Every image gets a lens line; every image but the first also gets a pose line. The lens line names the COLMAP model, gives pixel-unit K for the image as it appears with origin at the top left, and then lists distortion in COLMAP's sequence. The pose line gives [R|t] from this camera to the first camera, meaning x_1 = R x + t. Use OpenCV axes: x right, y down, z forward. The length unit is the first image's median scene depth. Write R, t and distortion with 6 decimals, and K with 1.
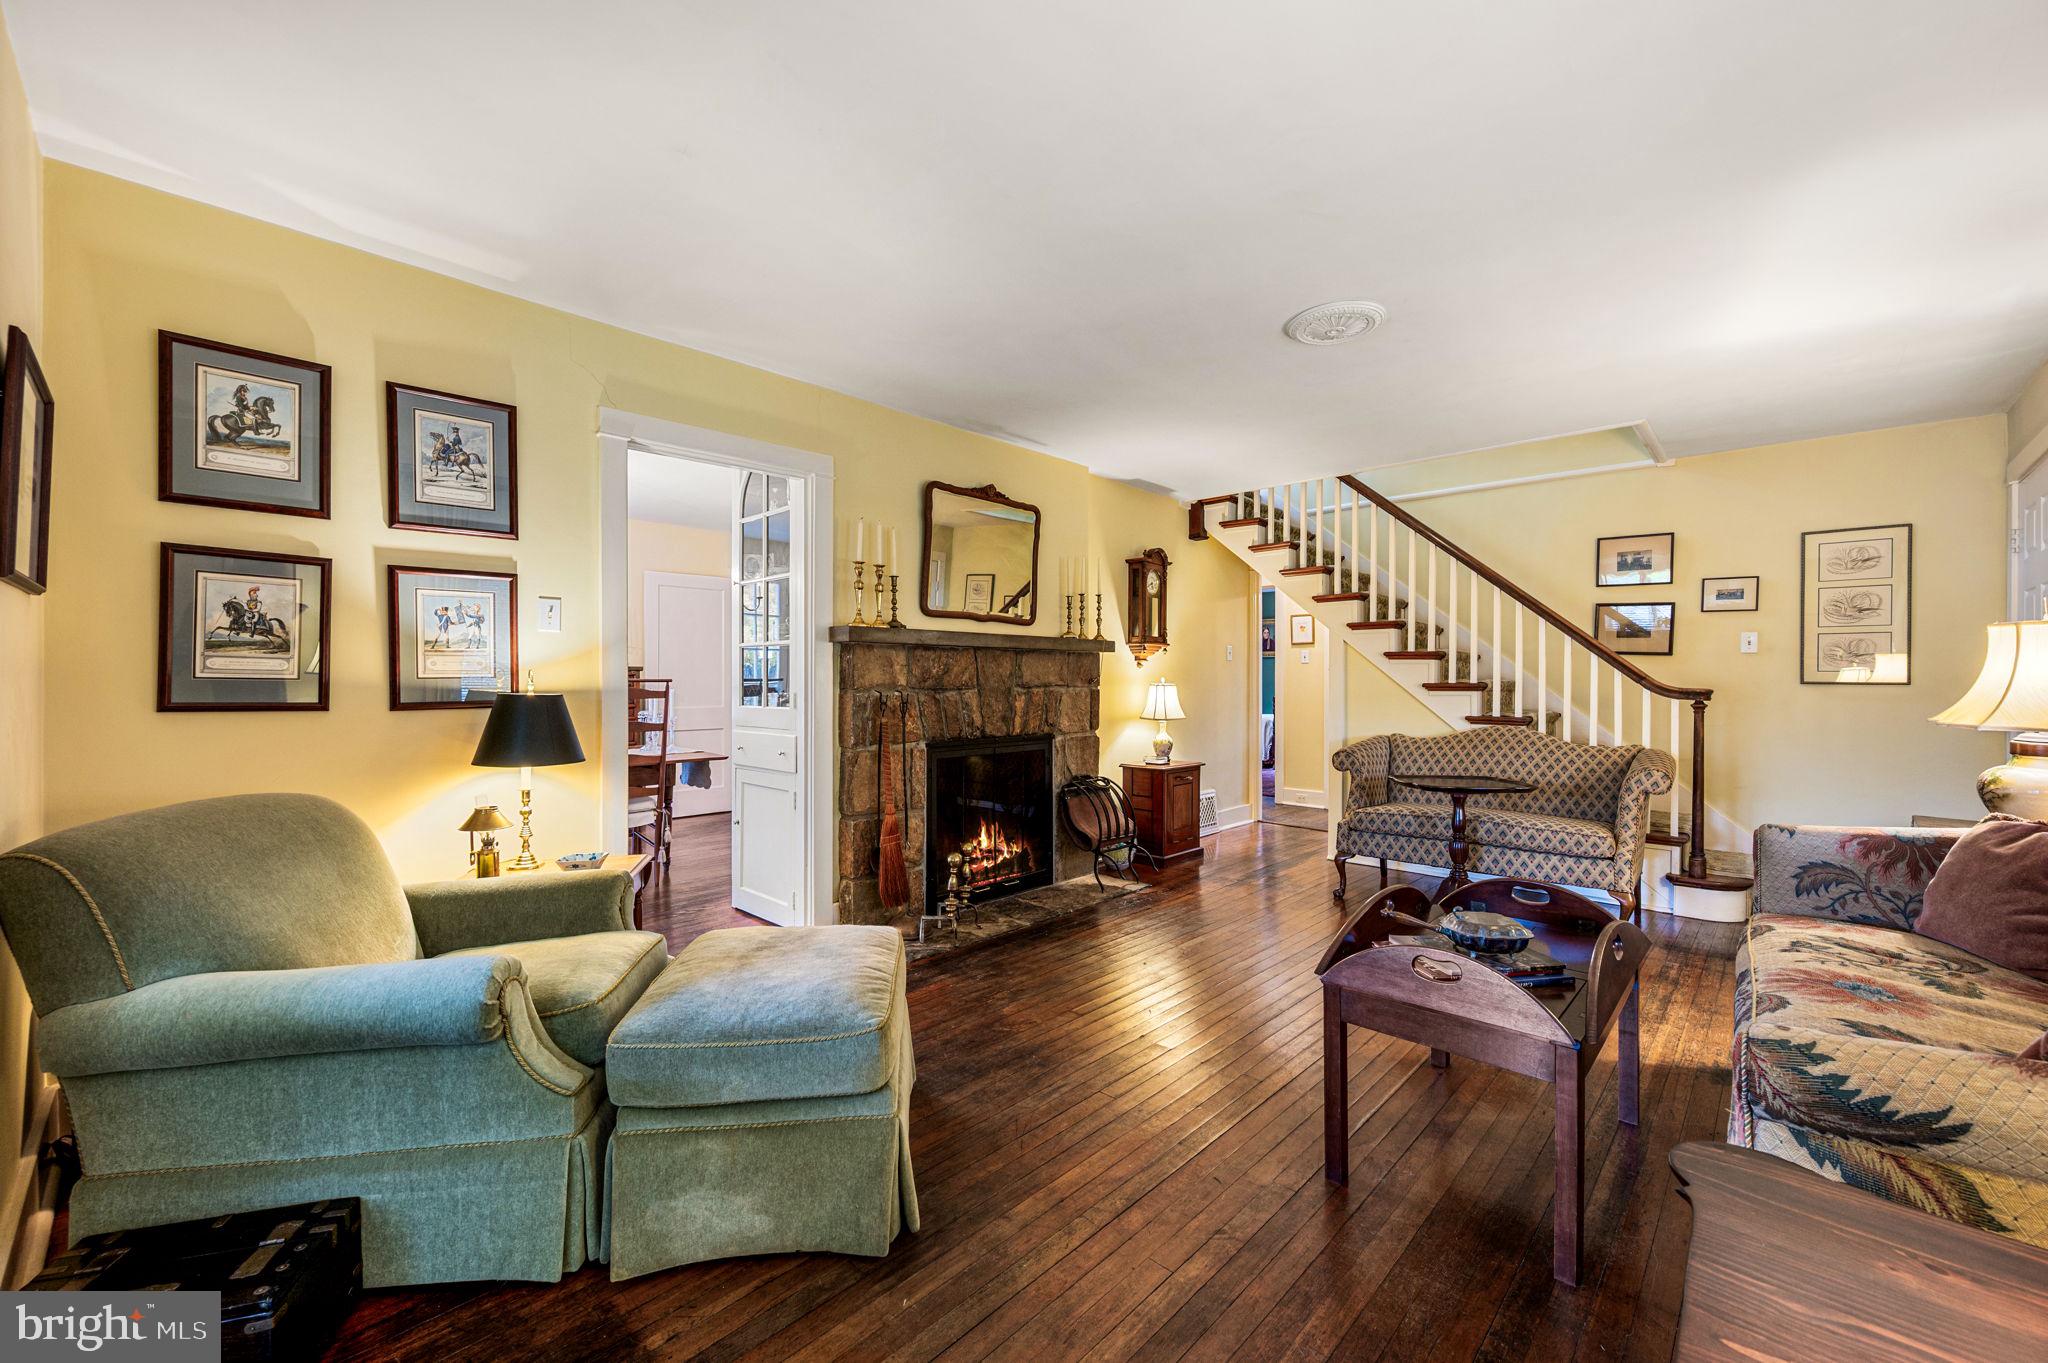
lens RADIAL K [[810.2, 0, 1030.1], [0, 810.2, 684.8], [0, 0, 1]] dist [-0.002084, 0.000372]
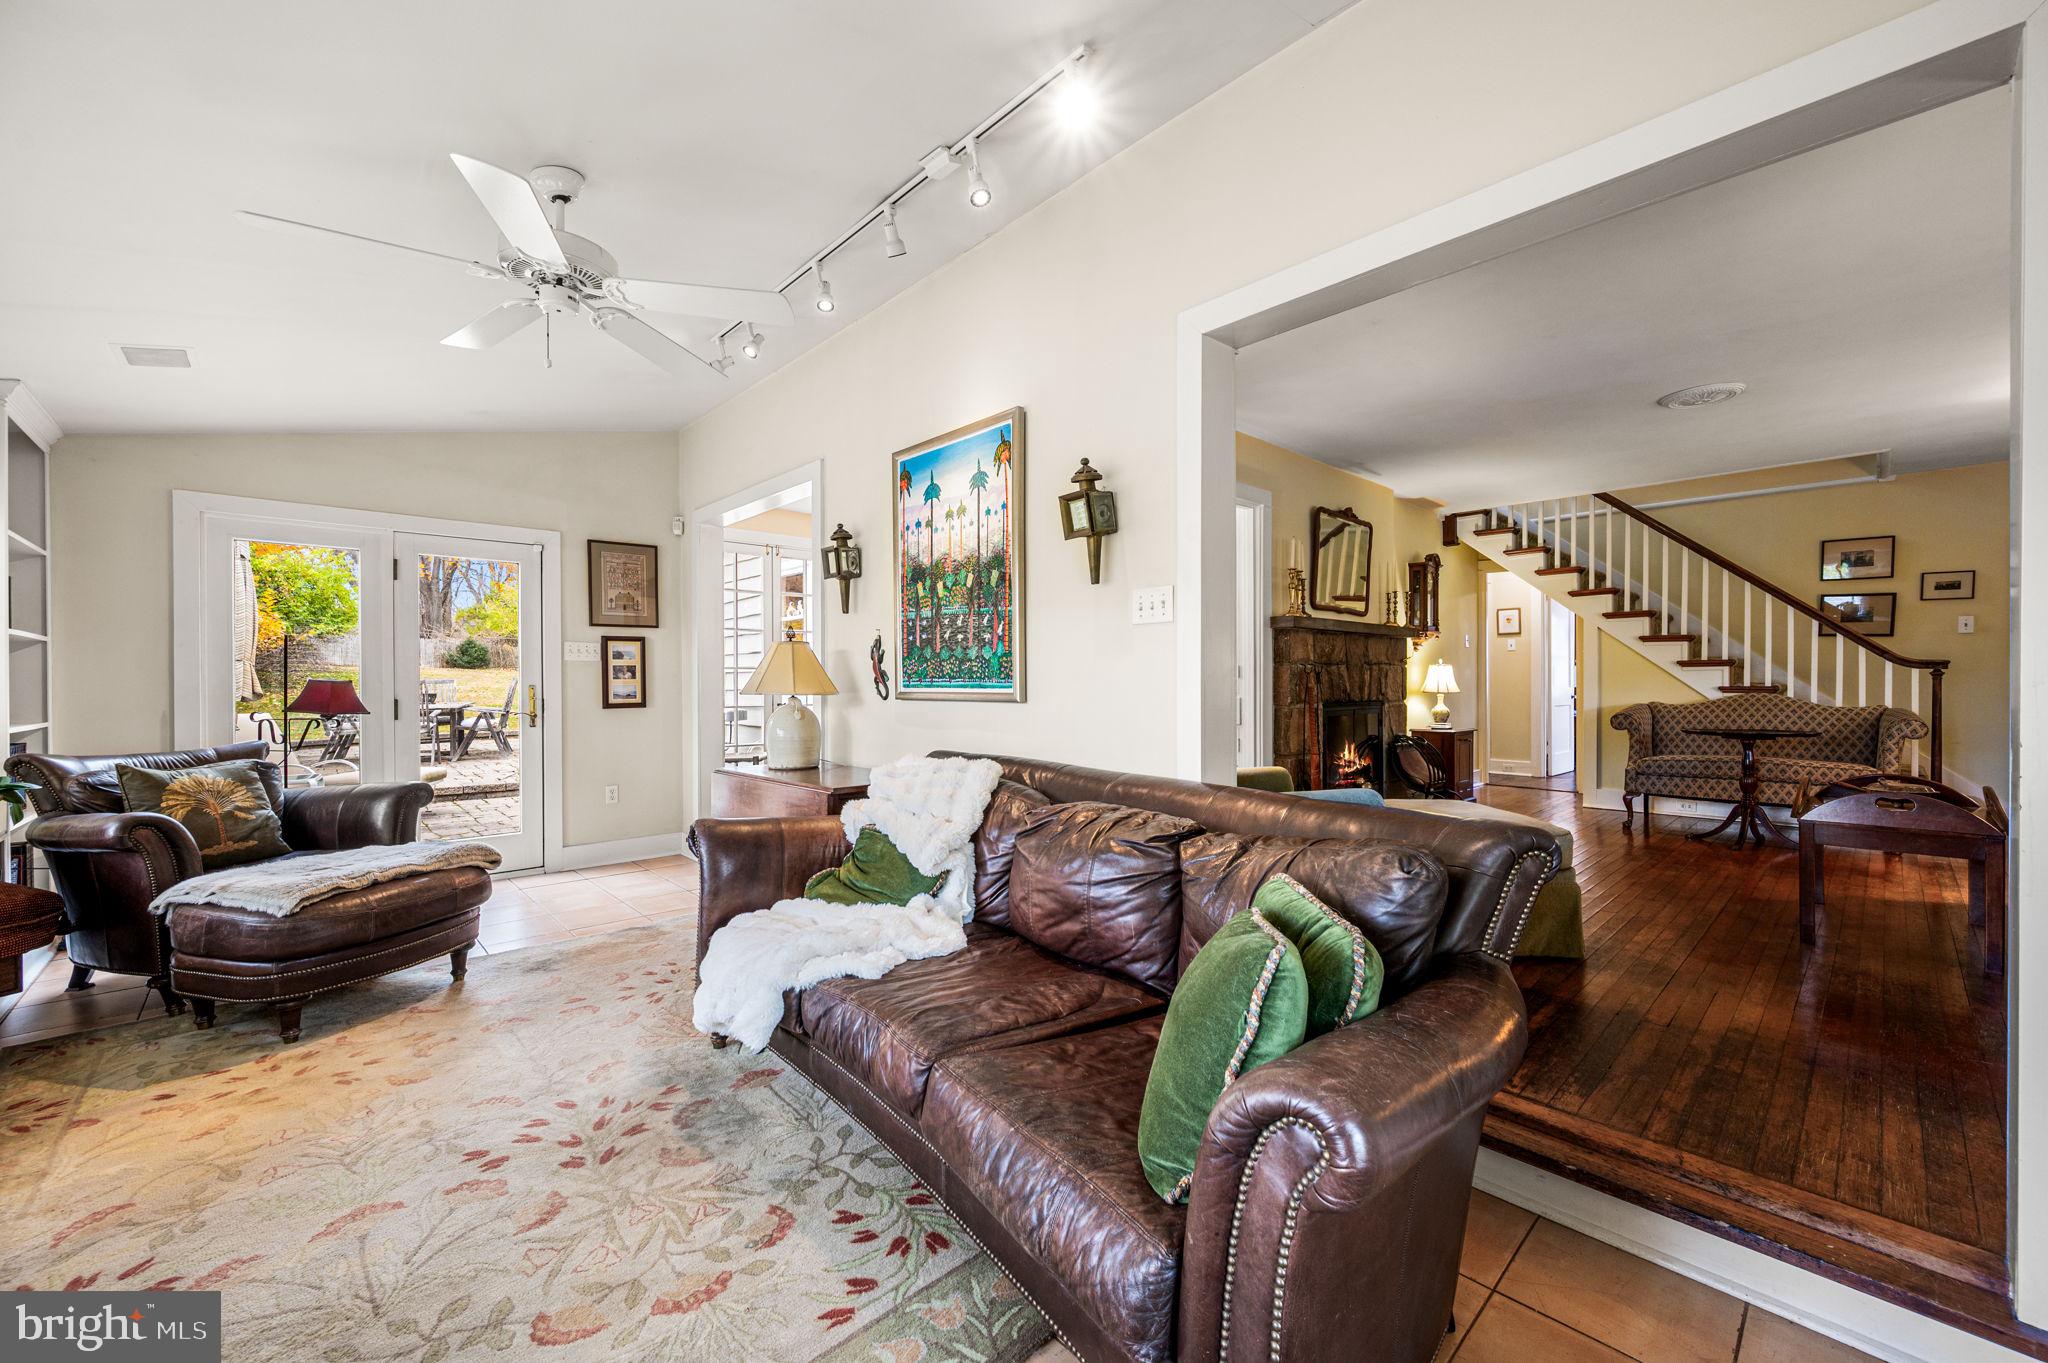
lens RADIAL K [[810.2, 0, 1024.8], [0, 810.2, 687.1], [0, 0, 1]] dist [-0.002084, 0.000372]
pose [[0.998400, -0.004624, -0.056364, -0.505757], [0.004618, 0.999989, -0.000244, 0.039279], [0.056364, -0.000017, 0.998410, -0.331353]]
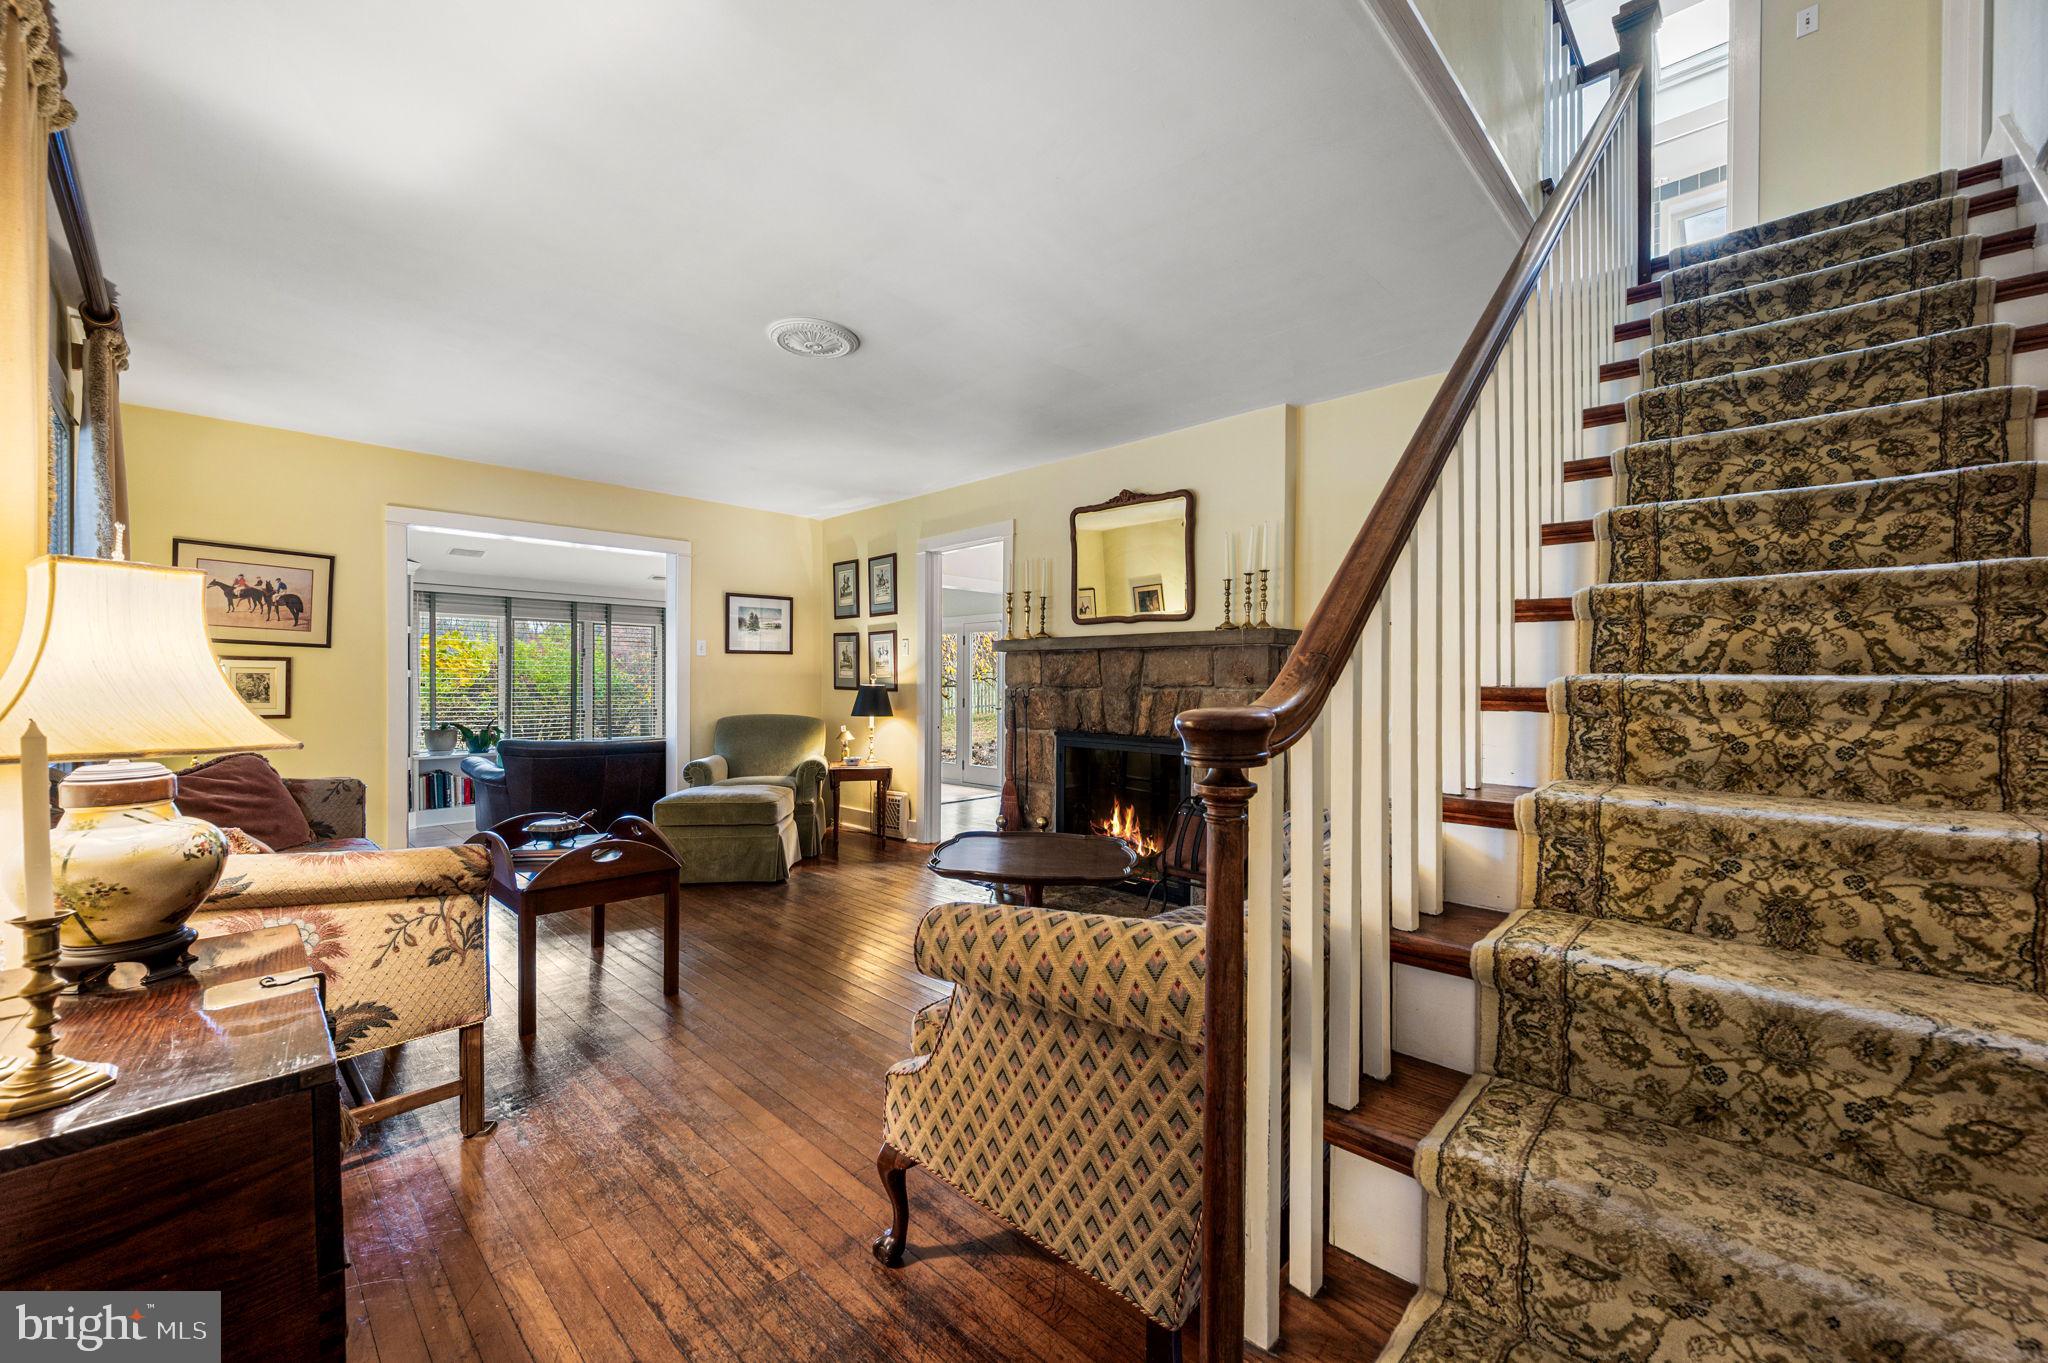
lens RADIAL K [[810.2, 0, 1030.2], [0, 810.2, 678.5], [0, 0, 1]] dist [-0.002084, 0.000372]
pose [[-0.004026, 0.004061, -0.999984, 1.008099], [-0.002071, 0.999990, 0.004070, -0.010958], [0.999990, 0.002087, -0.004017, 0.904142]]
